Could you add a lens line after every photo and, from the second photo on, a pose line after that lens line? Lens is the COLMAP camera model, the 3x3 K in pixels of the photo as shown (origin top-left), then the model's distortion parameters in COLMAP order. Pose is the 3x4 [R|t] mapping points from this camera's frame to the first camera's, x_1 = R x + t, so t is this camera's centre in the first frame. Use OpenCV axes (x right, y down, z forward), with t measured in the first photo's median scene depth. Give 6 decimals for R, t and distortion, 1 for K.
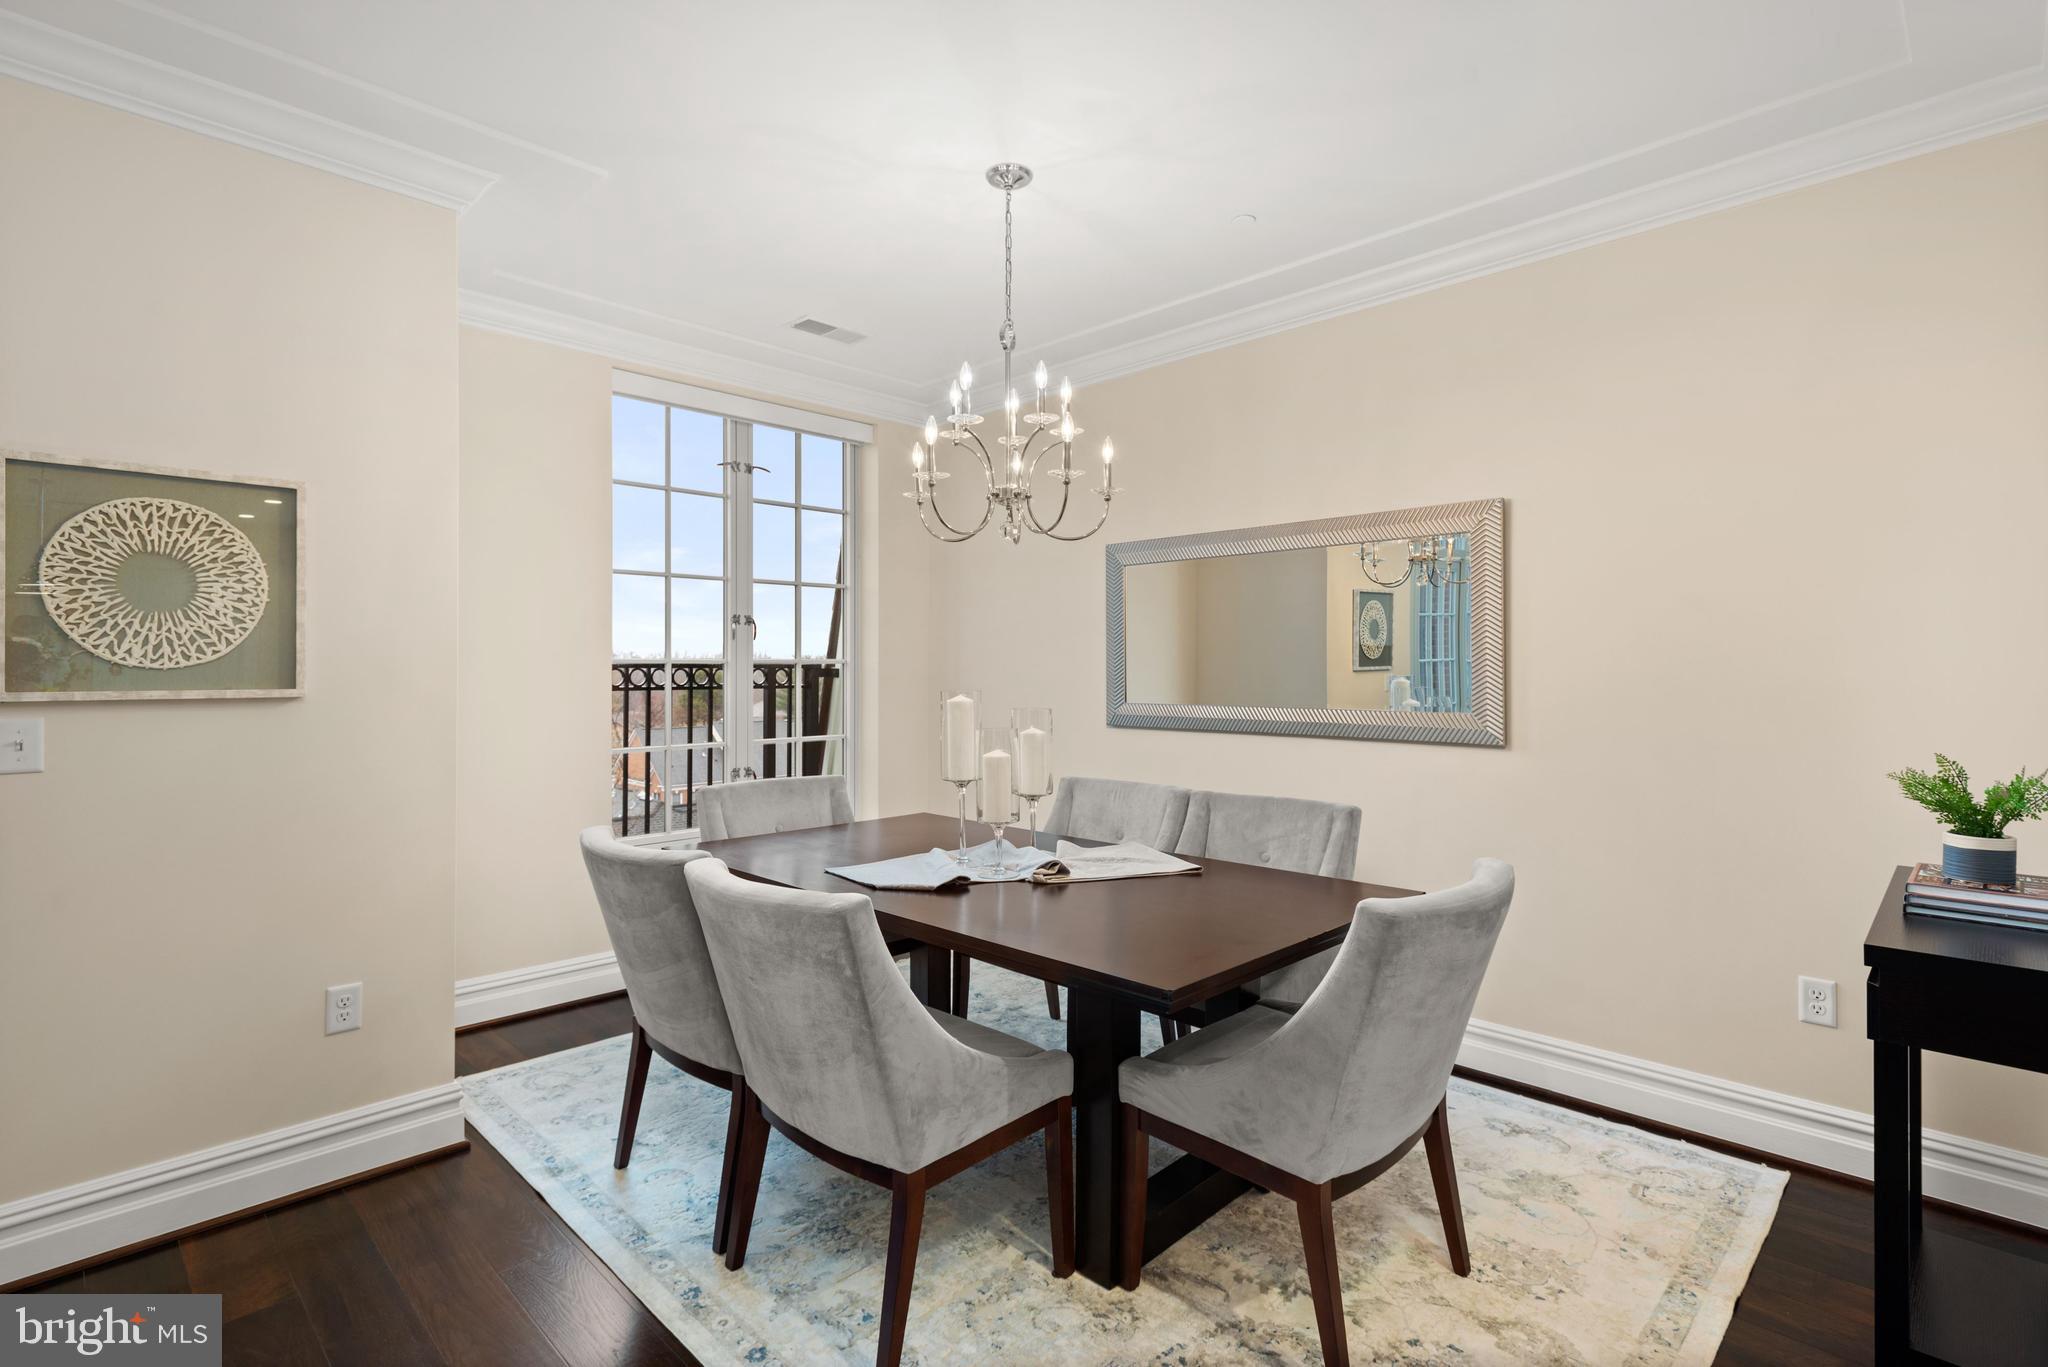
lens RADIAL K [[980.9, 0, 1049.7], [0, 980.9, 661.5], [0, 0, 1]] dist [0.000397, -0.000122]
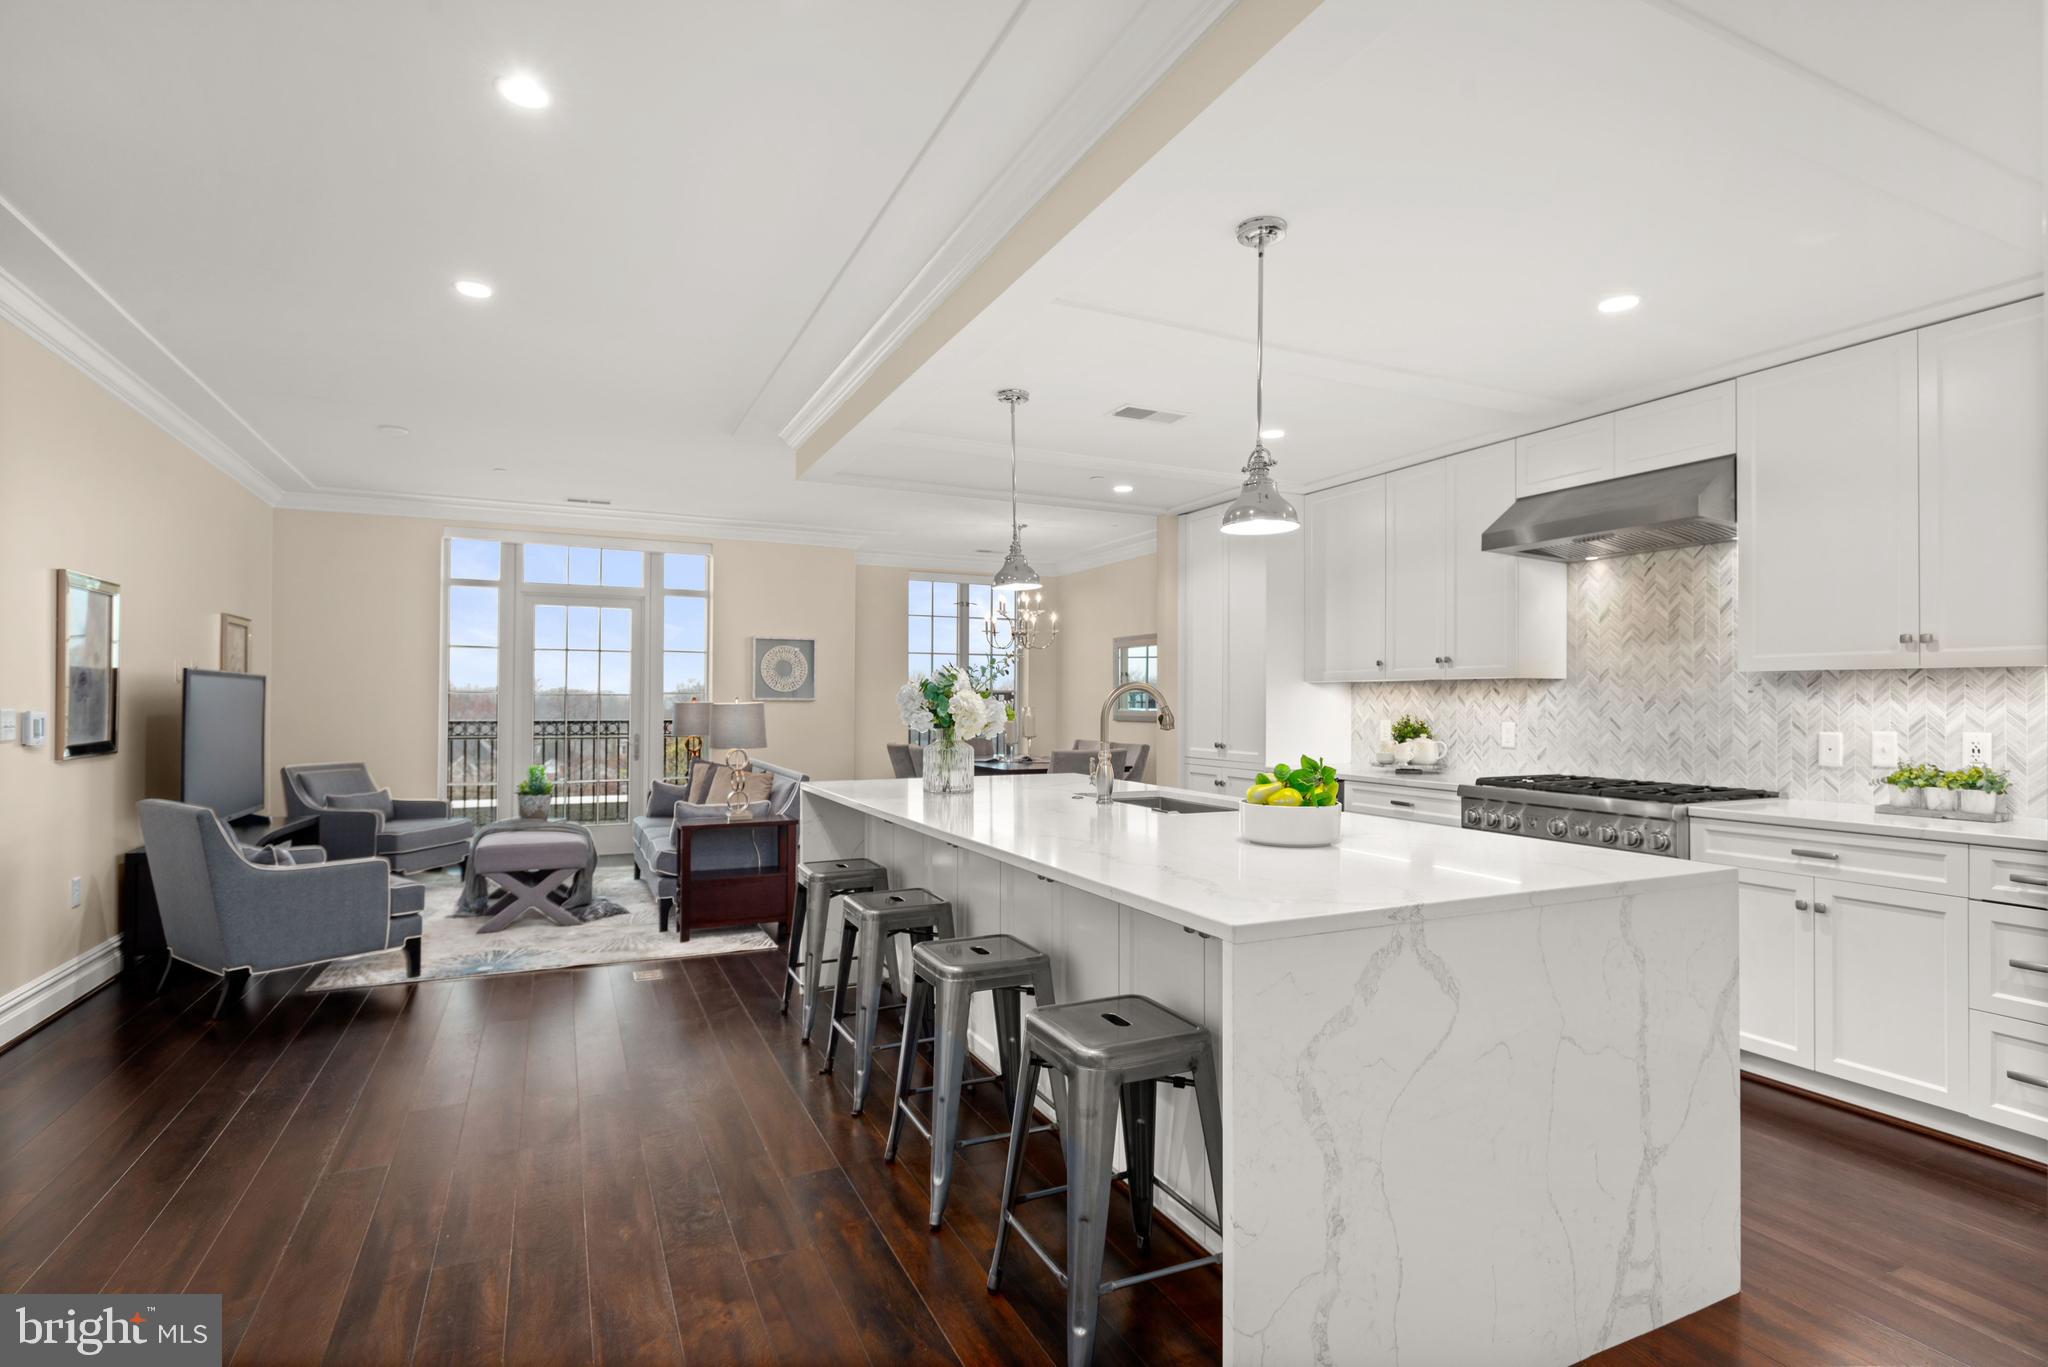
lens RADIAL K [[1001.1, 0, 1030.0], [0, 1001.1, 692.9], [0, 0, 1]] dist [0.001427, -0.000579]
pose [[0.934856, 0.002588, -0.355017, 0.639975], [-0.002771, 0.999996, -0.000006, 0.003726], [0.355016, 0.000990, 0.934860, -1.086104]]
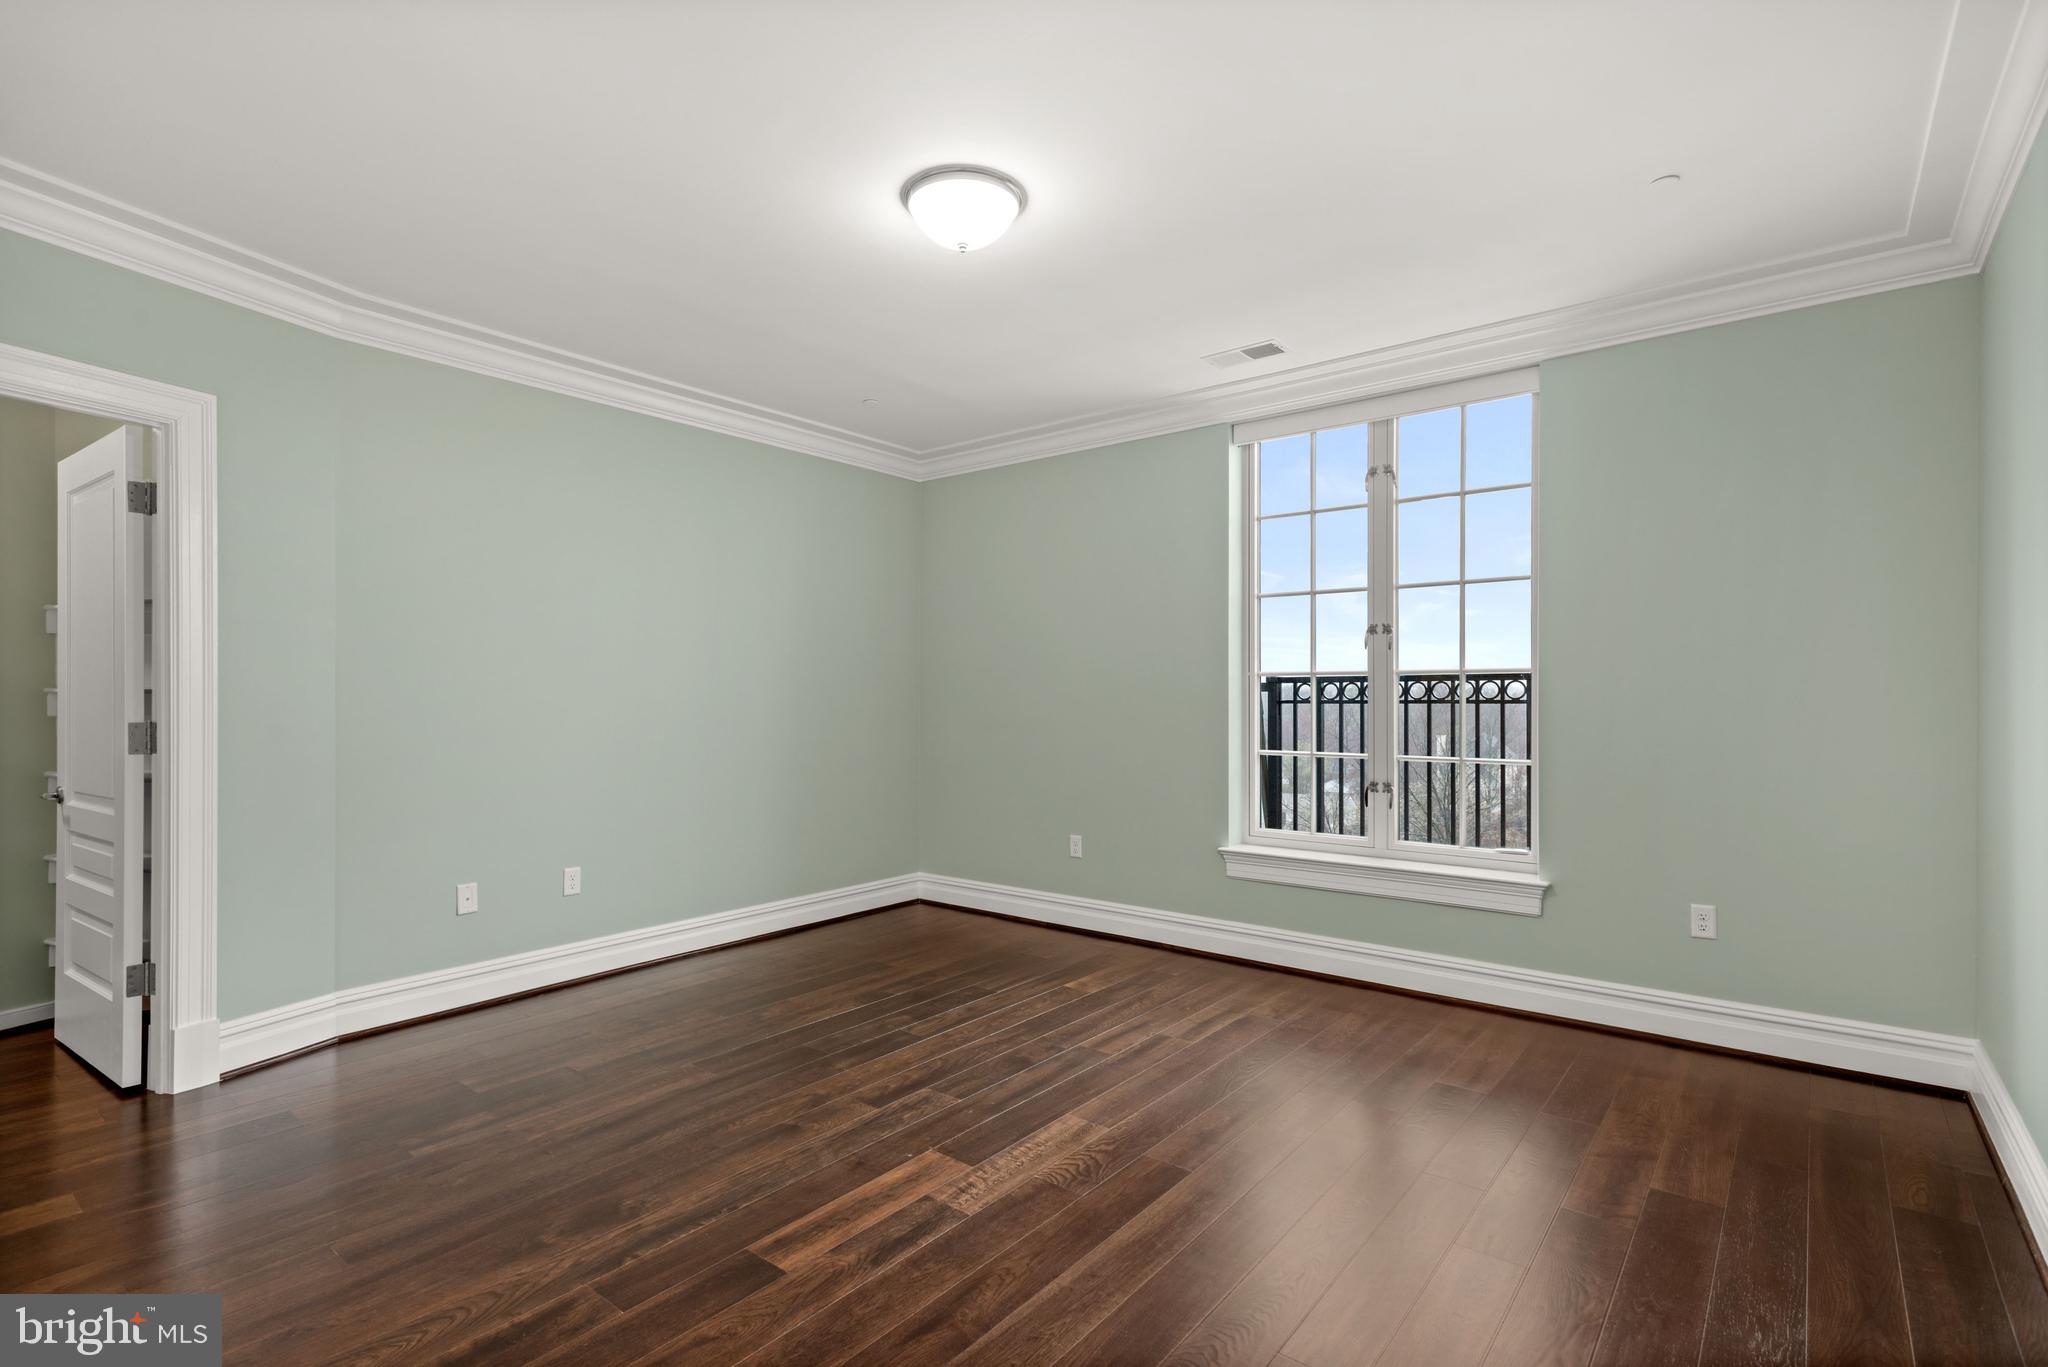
lens RADIAL K [[970.9, 0, 1032.0], [0, 970.9, 690.5], [0, 0, 1]] dist [0.020798, -0.000200]
pose [[0.090857, 0.003576, -0.995857, 0.615366], [0.011331, 0.999925, 0.004624, 0.009387], [0.995799, -0.011704, 0.090810, 0.575365]]
